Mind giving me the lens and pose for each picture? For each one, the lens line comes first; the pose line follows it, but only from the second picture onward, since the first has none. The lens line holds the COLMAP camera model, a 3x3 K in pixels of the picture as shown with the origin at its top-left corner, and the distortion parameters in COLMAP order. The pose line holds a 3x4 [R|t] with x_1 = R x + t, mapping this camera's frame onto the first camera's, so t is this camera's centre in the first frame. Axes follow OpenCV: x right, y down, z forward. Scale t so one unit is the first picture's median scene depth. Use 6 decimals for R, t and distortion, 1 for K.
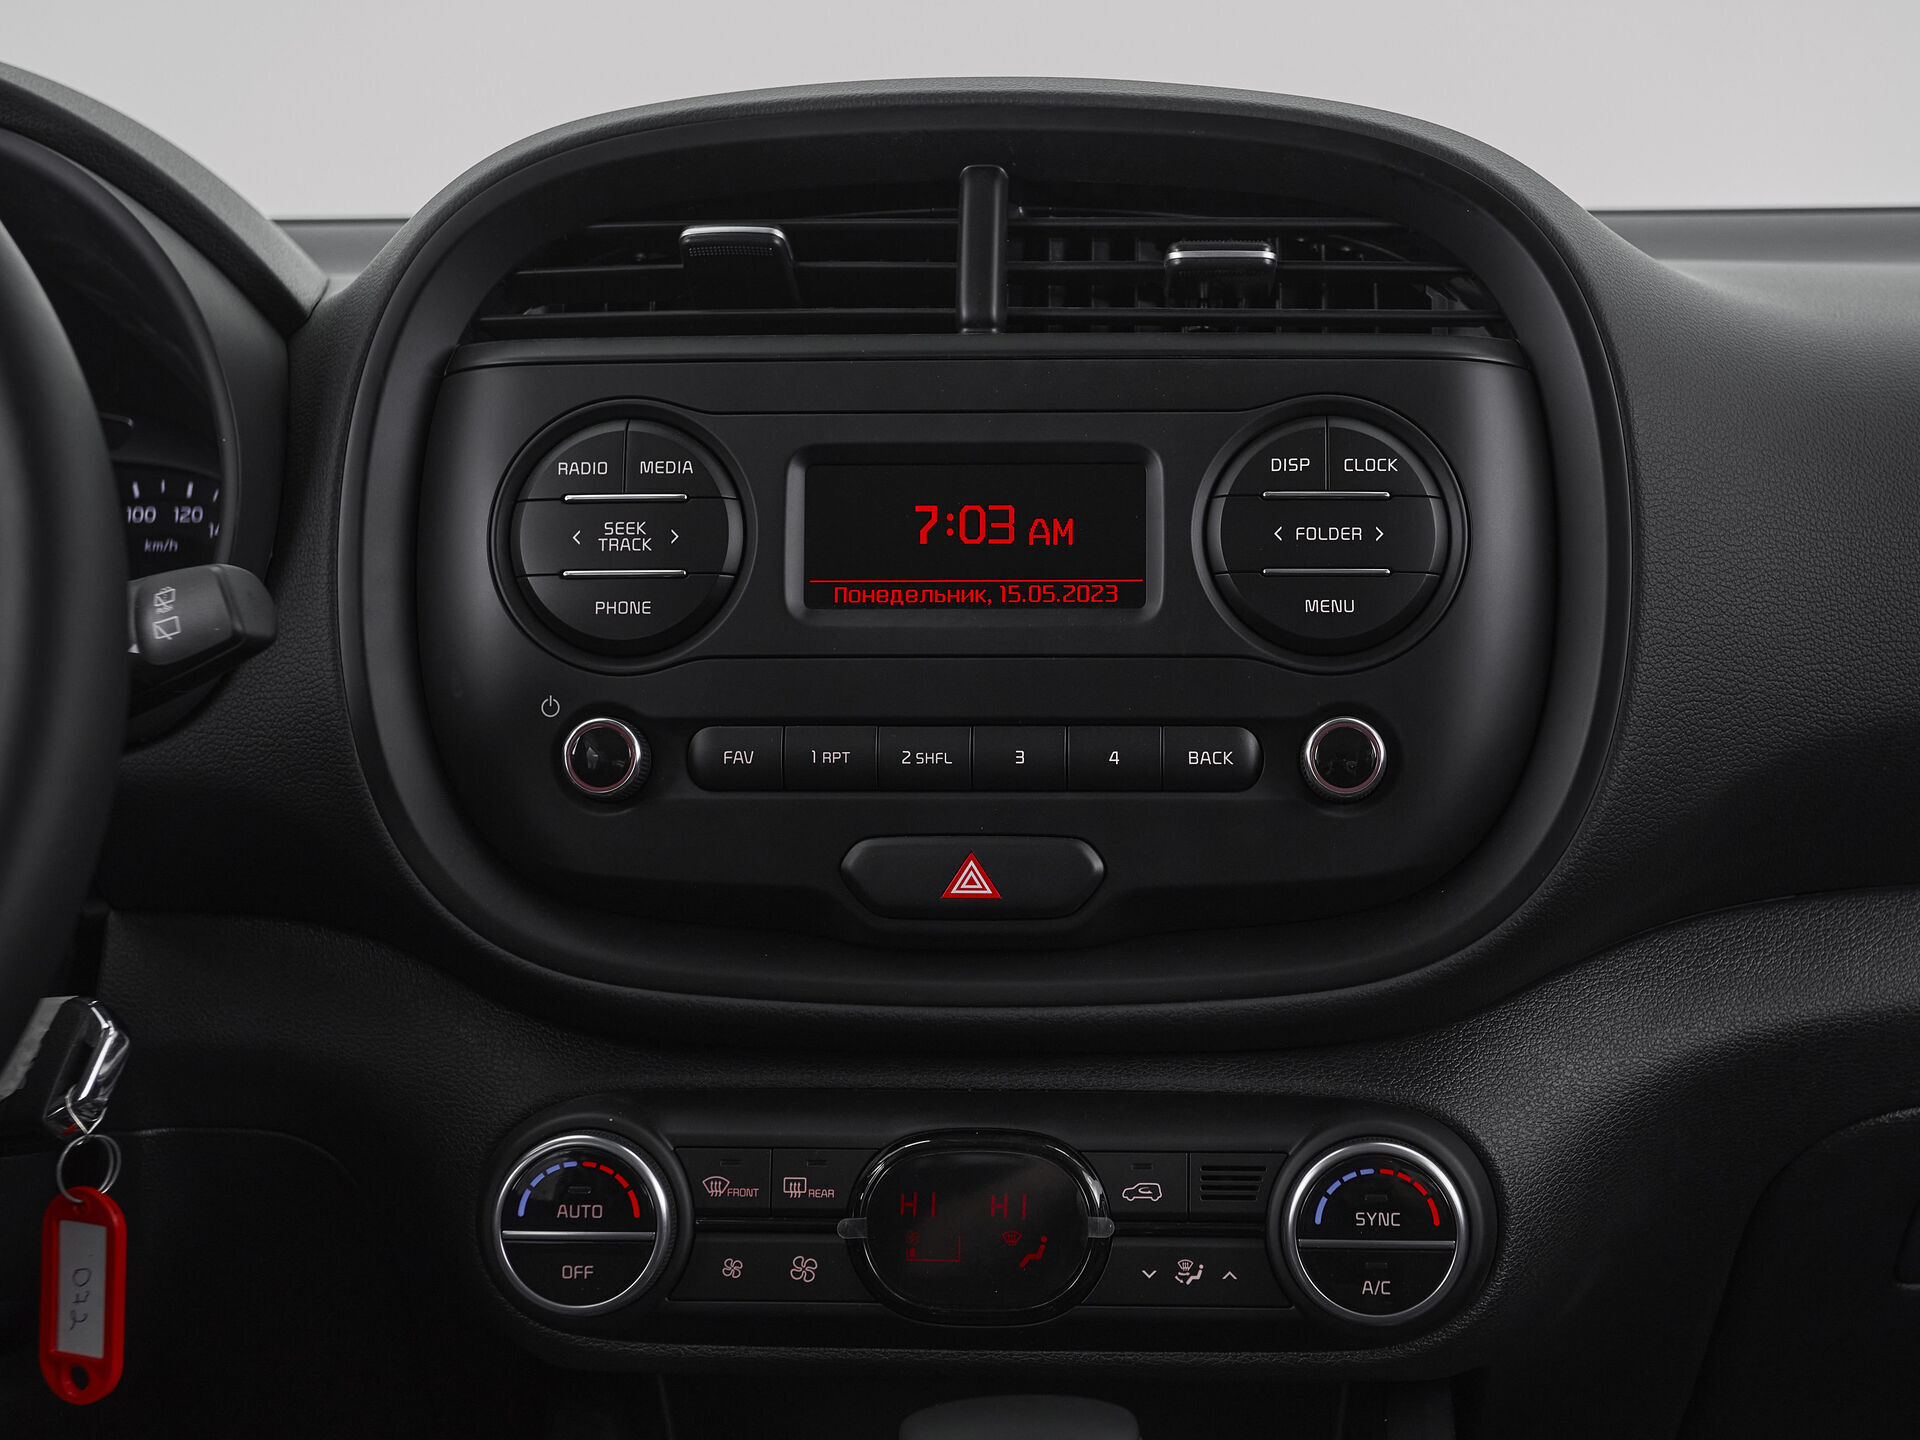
lens RADIAL K [[2706.3, 0, 1078.8], [0, 2706.3, 727.6], [0, 0, 1]] dist [-0.021839, 0.307933]
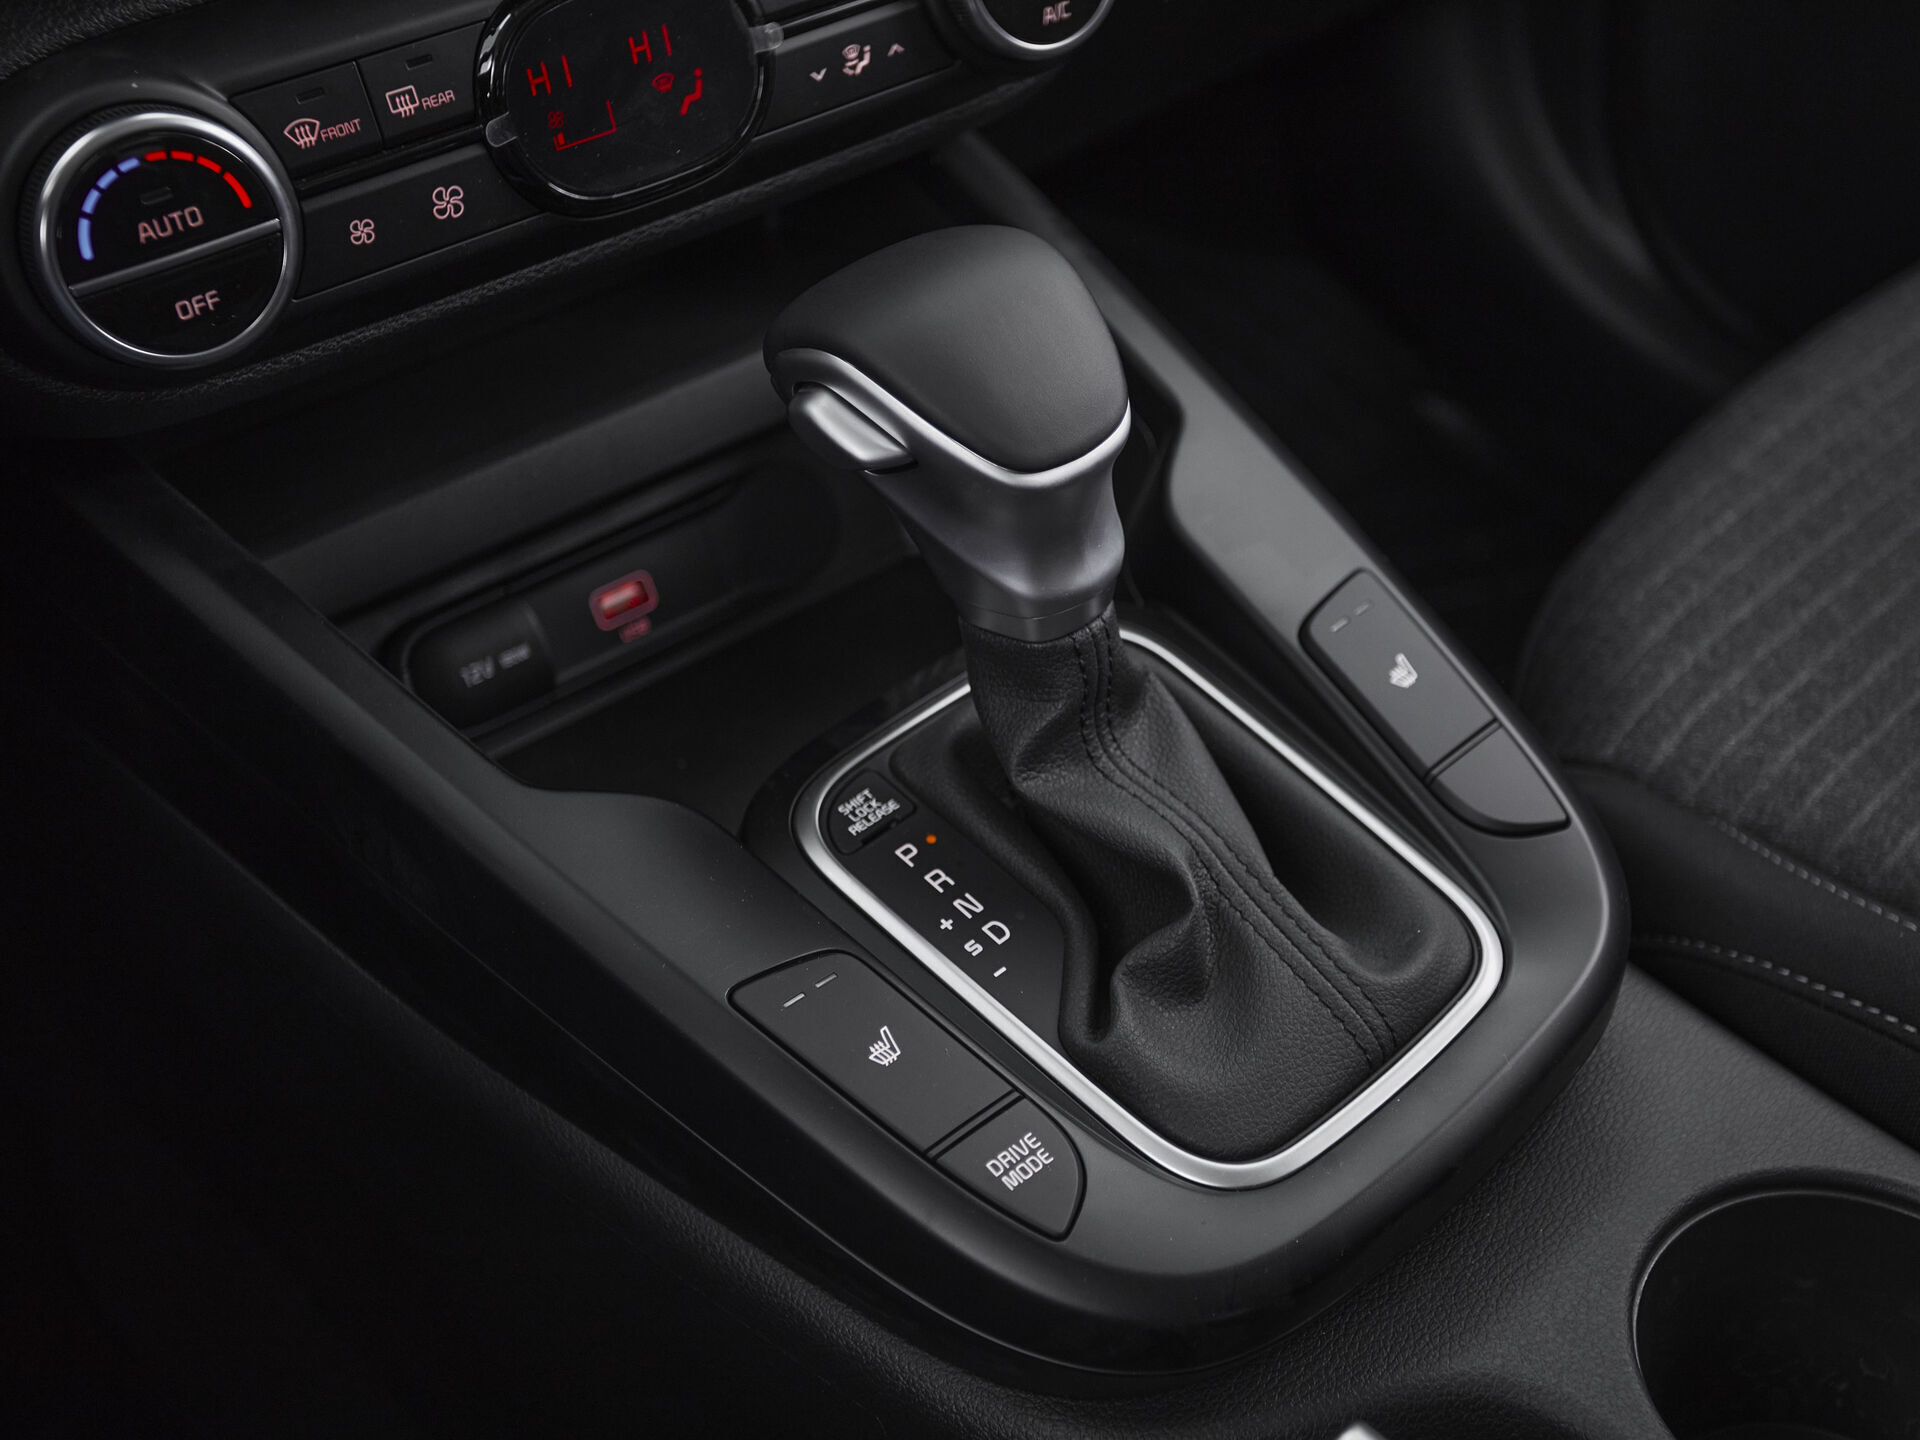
lens RADIAL K [[2338.9, 0, 1081.2], [0, 2338.9, 719.6], [0, 0, 1]] dist [-0.002147, 0.150689]
pose [[0.742444, -0.437672, 0.507169, -0.371325], [0.121773, 0.832632, 0.540274, -0.016556], [-0.658747, -0.339364, 0.671479, 0.380655]]
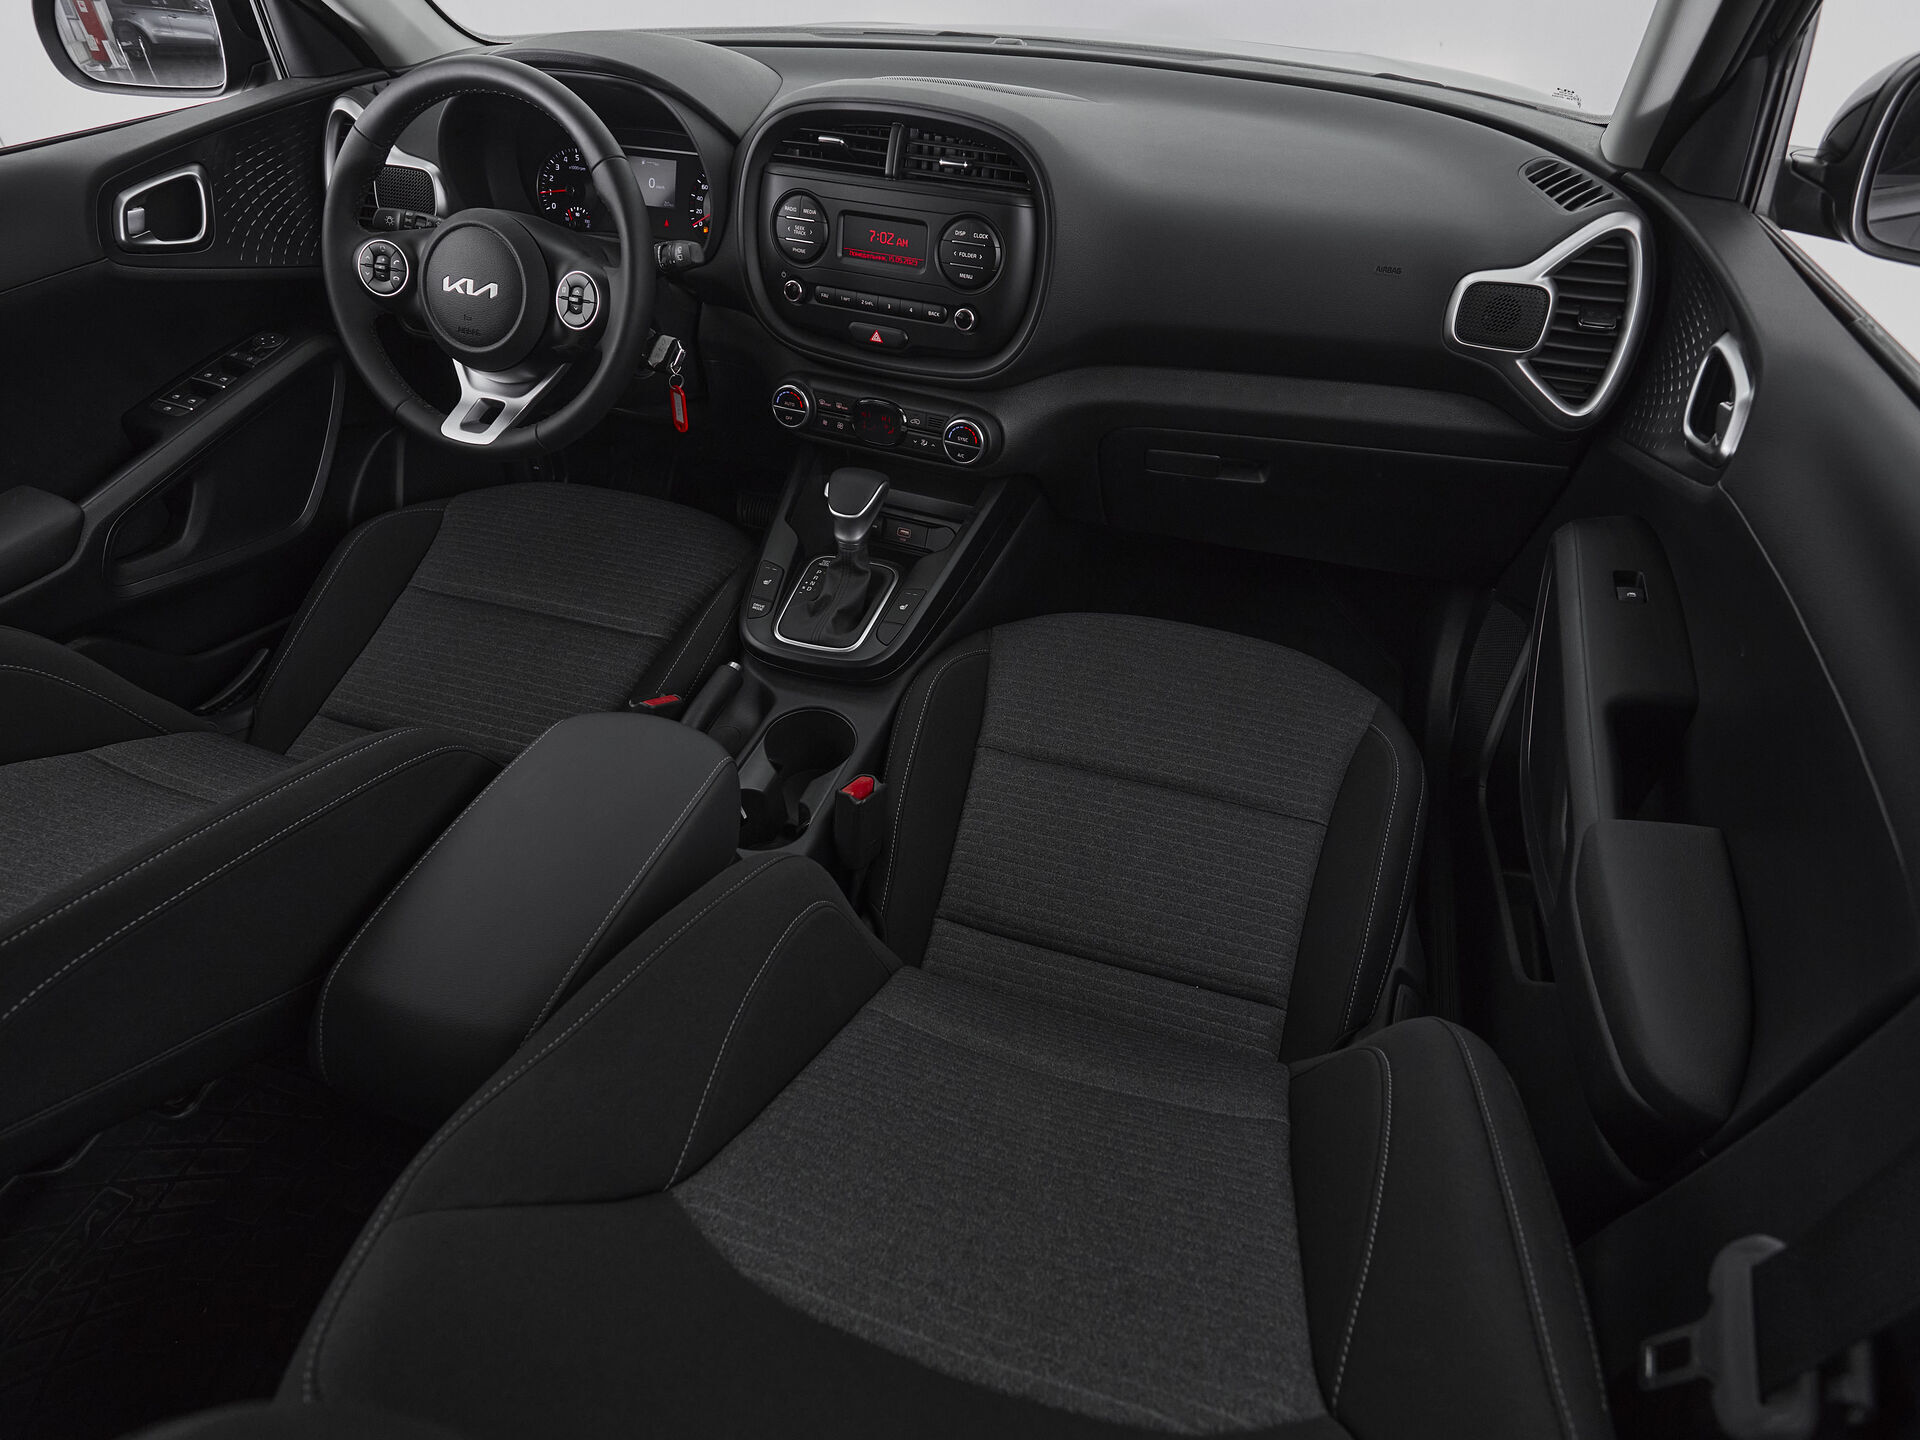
lens RADIAL K [[1094.2, 0, 960.0], [0, 1094.2, 720.0], [0, 0, 1]] dist [0.000160, -0.001250]
pose [[0.936568, 0.239244, -0.256131, 0.612363], [-0.065090, 0.836801, 0.543625, -0.349470], [0.344389, -0.492470, 0.799293, -0.509935]]
